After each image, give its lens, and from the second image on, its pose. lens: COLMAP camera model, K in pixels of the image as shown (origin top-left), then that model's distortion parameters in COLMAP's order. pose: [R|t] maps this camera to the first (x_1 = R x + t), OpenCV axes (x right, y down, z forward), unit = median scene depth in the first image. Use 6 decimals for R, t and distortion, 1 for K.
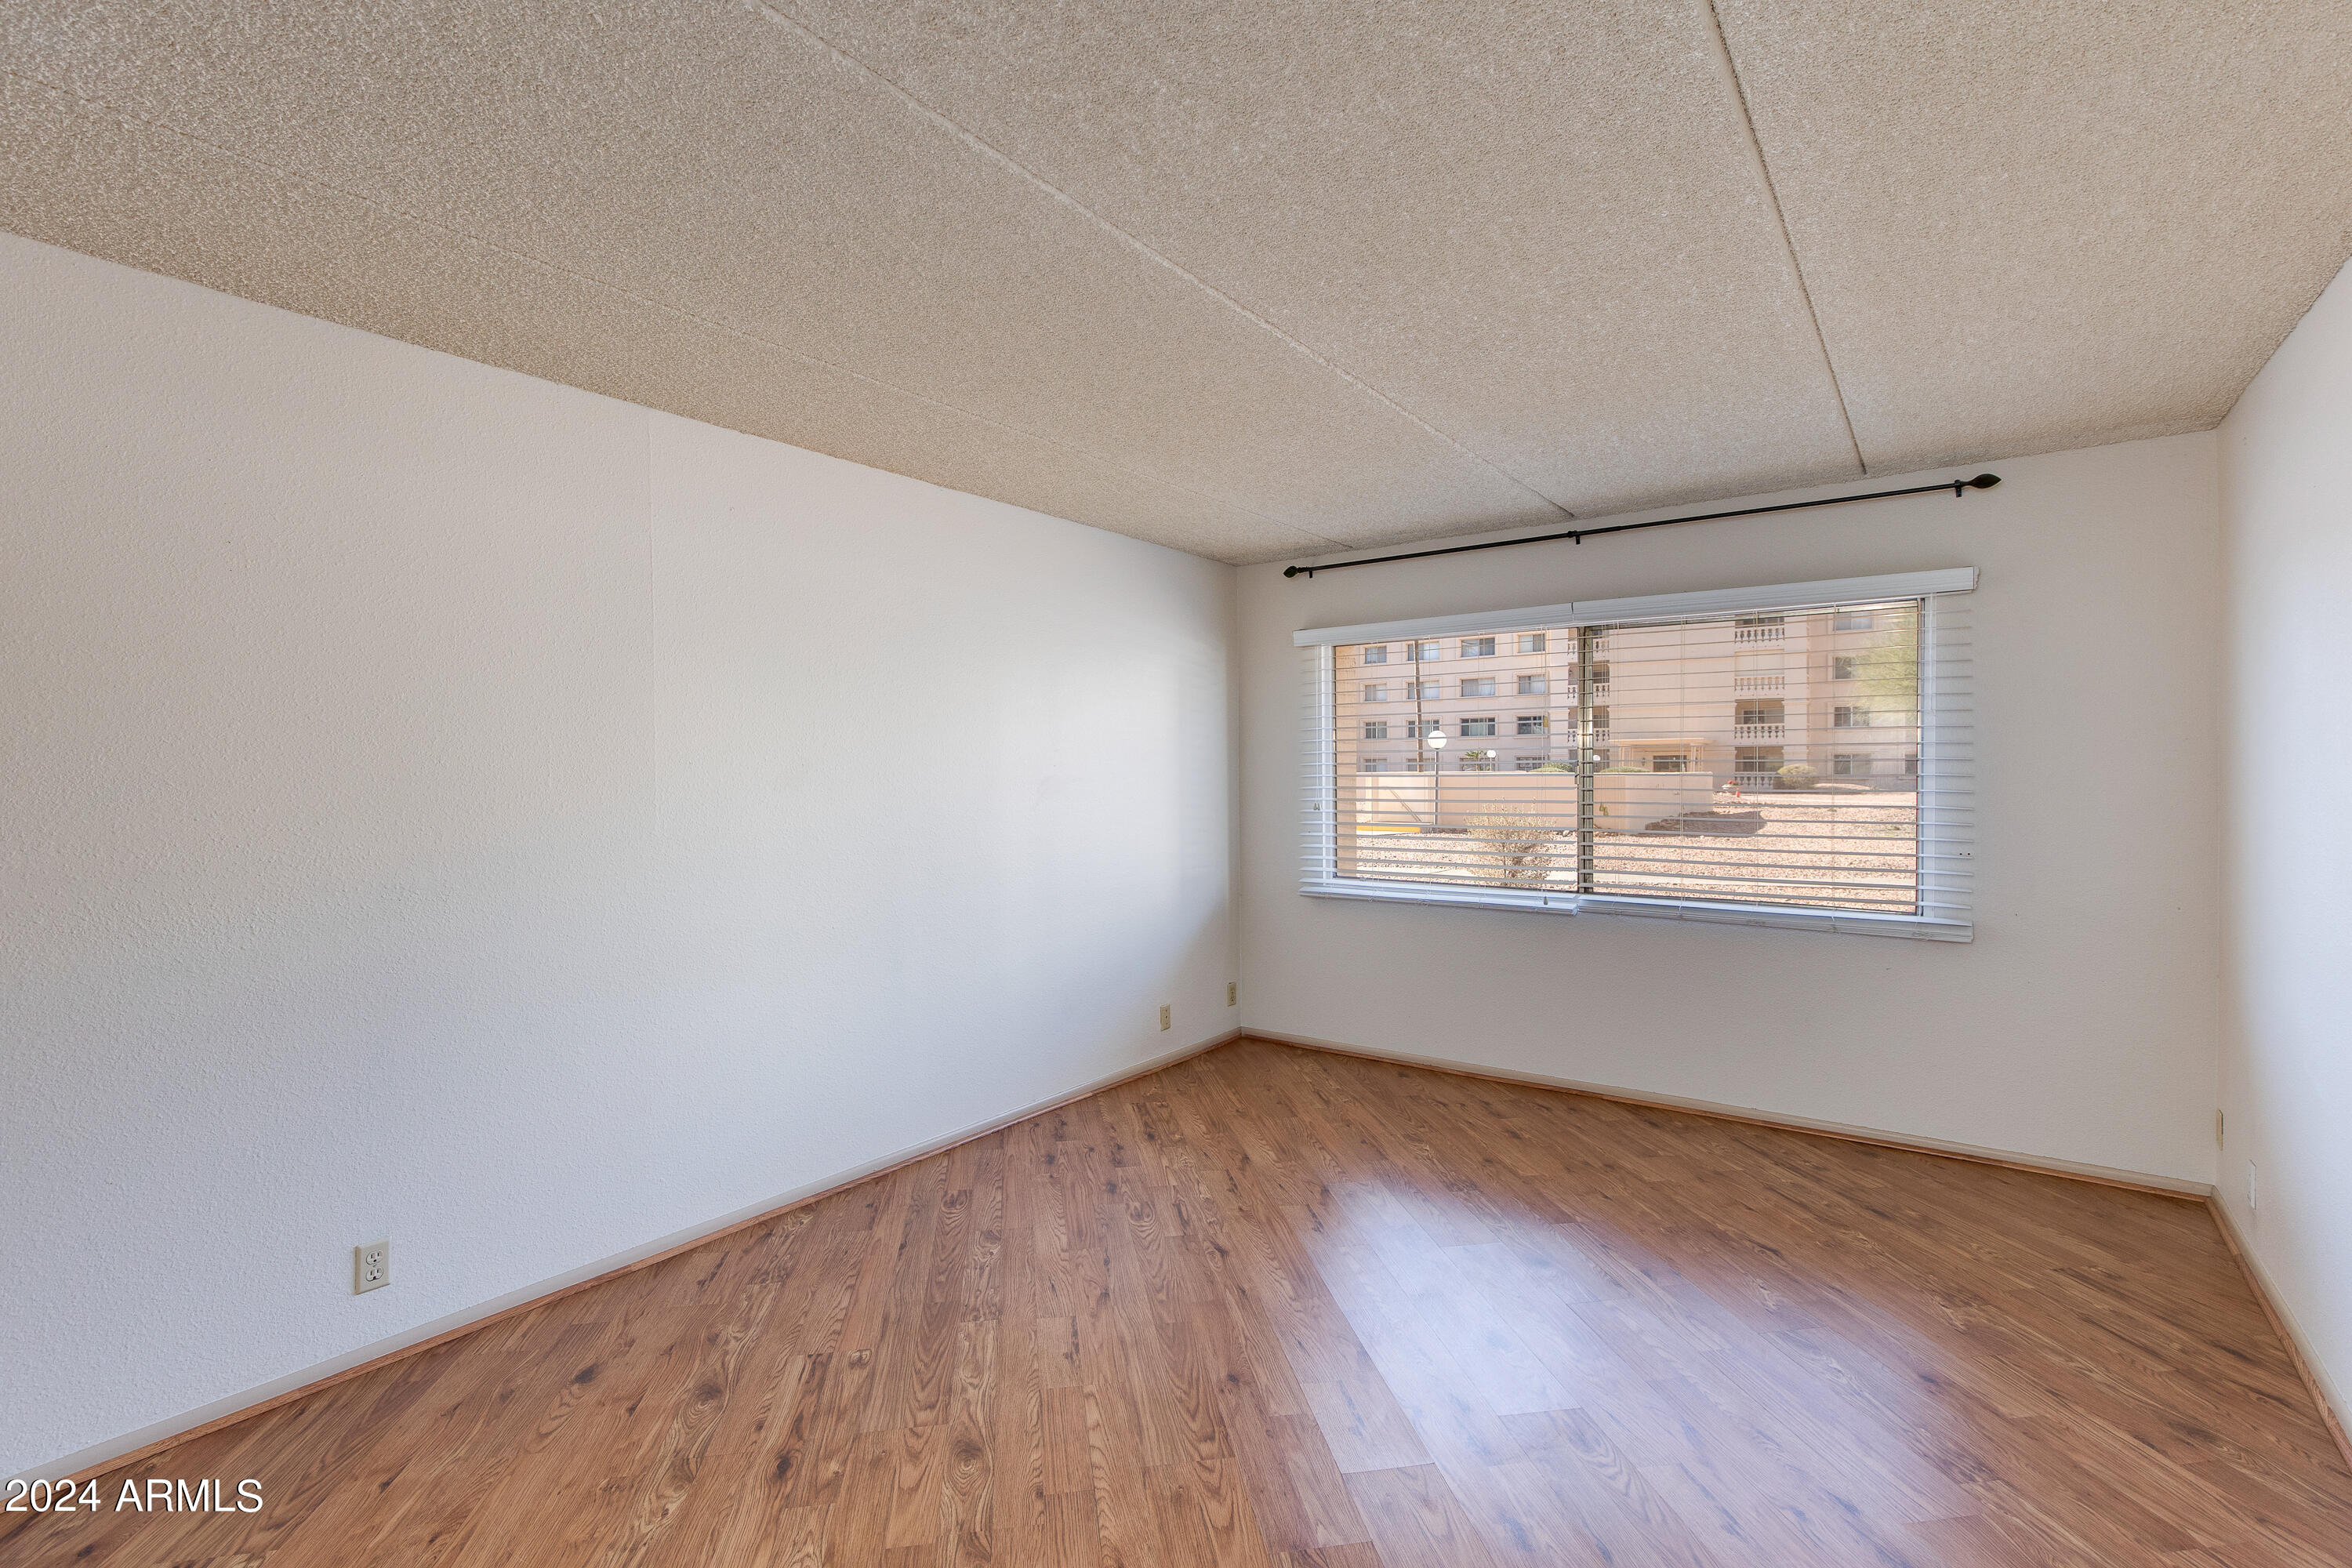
lens RADIAL K [[1094.5, 0, 1236.1], [0, 1094.5, 775.5], [0, 0, 1]] dist [0.015057, -0.001269]
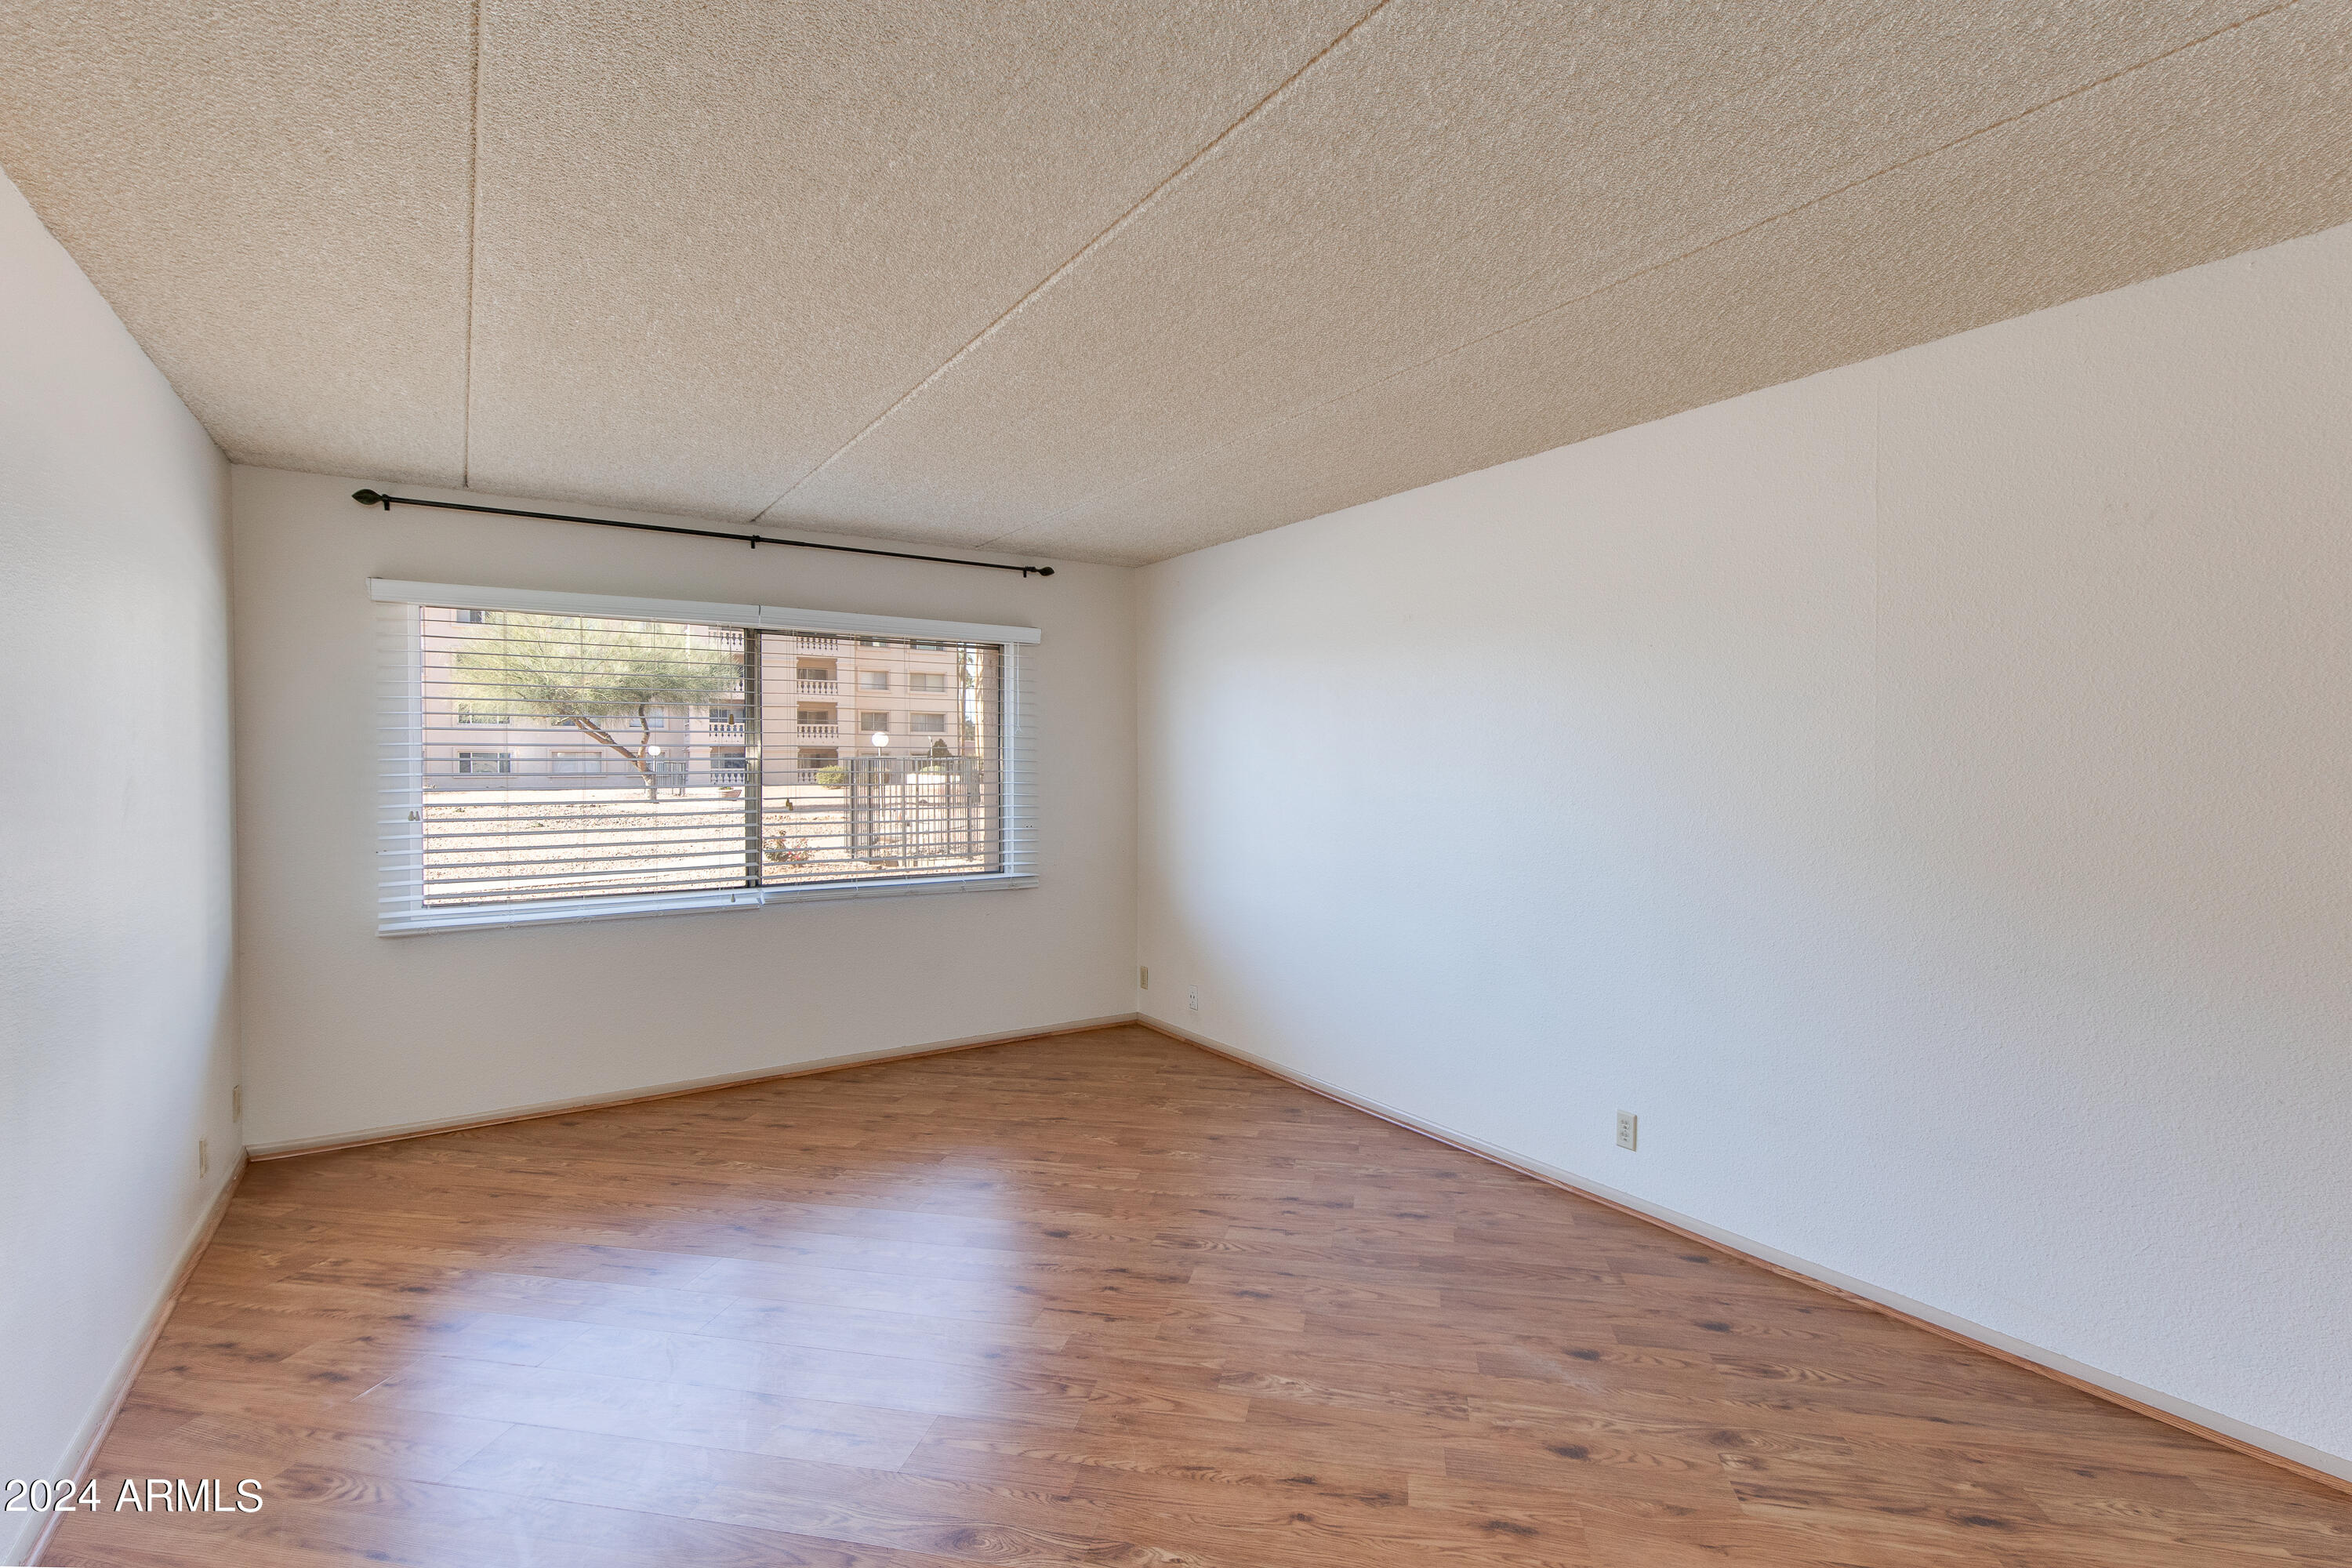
lens RADIAL K [[1094.5, 0, 1183.0], [0, 1094.5, 771.4], [0, 0, 1]] dist [0.015057, -0.001269]
pose [[0.351596, -0.004953, 0.936139, -0.624873], [0.002191, 0.999988, 0.004468, -0.006855], [-0.936149, 0.000480, 0.351602, 0.318022]]
